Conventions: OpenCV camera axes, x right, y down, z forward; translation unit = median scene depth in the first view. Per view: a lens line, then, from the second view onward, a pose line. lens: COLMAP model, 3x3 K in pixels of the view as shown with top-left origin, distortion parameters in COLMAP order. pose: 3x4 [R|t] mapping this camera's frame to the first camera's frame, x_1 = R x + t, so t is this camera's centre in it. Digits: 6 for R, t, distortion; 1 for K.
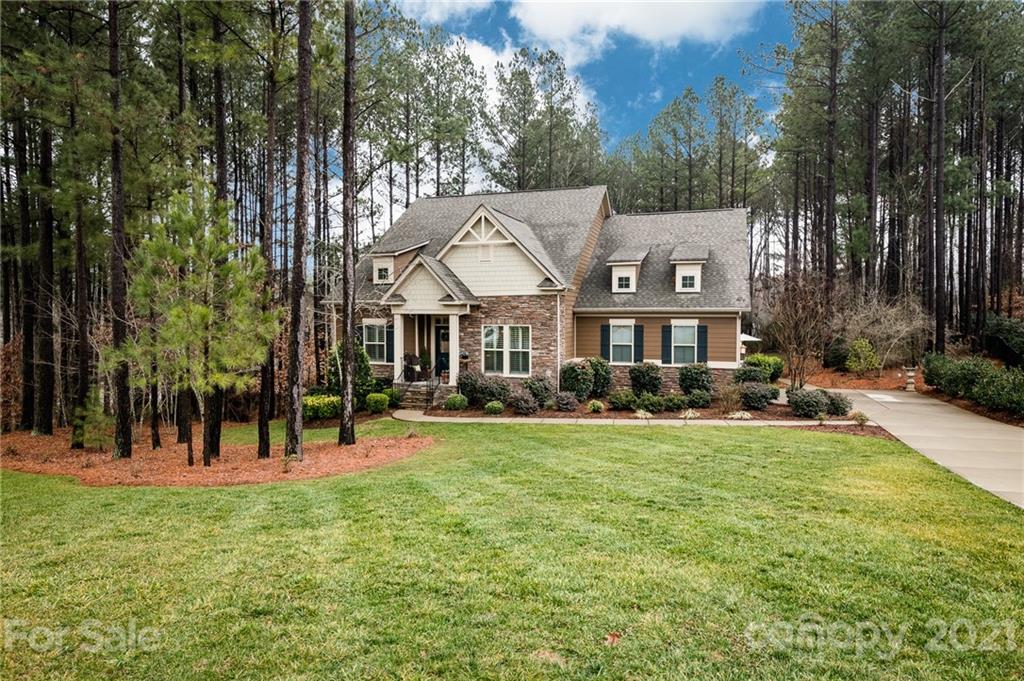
lens RADIAL K [[634.5, 0, 486.7], [0, 634.5, 330.7], [0, 0, 1]] dist [0.006241, -0.000095]
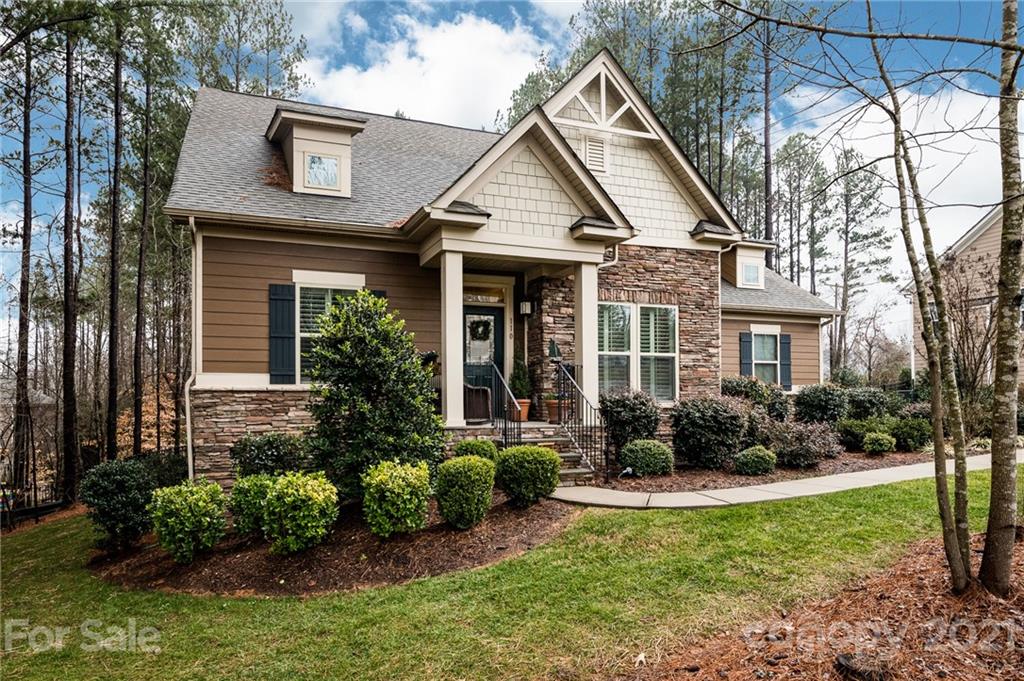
lens RADIAL K [[631.6, 0, 469.0], [0, 631.6, 387.0], [0, 0, 1]] dist [0.007821, 0.000092]
pose [[0.761068, 0.014049, 0.648520, -0.388056], [0.021286, 0.998686, -0.046615, 0.076170], [-0.648322, 0.049281, 0.759769, 0.703278]]
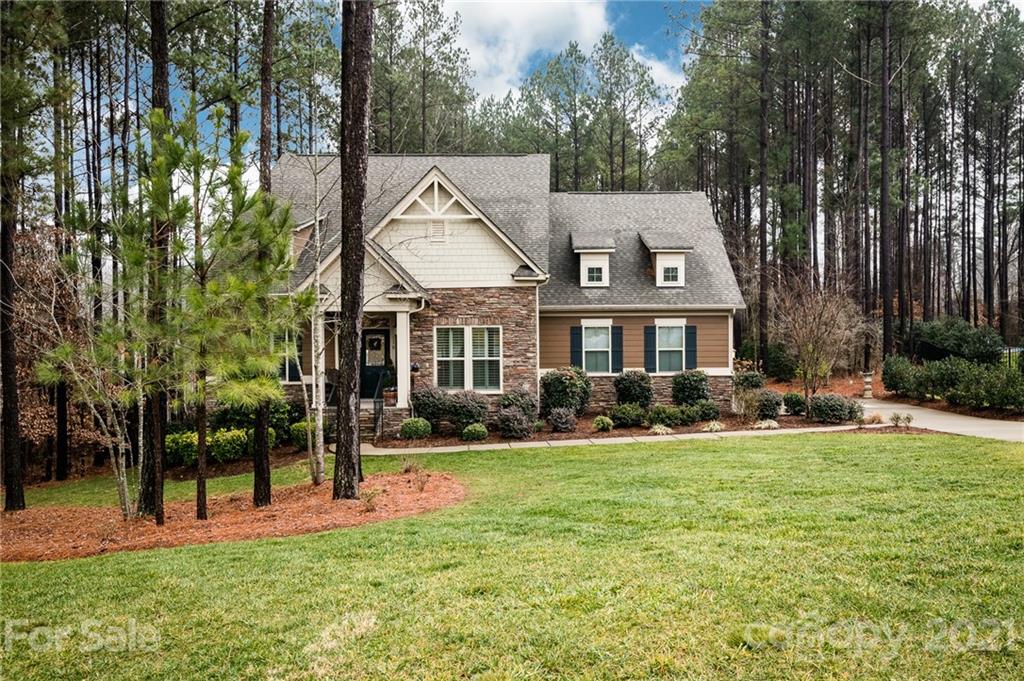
lens RADIAL K [[834.4, 0, 561.9], [0, 834.4, 343.2], [0, 0, 1]] dist [0.037313, 0.001806]
pose [[0.936552, -0.012383, 0.350311, -0.214131], [0.015937, 0.999847, -0.007262, 0.020547], [-0.350167, 0.012384, 0.936605, 0.018127]]
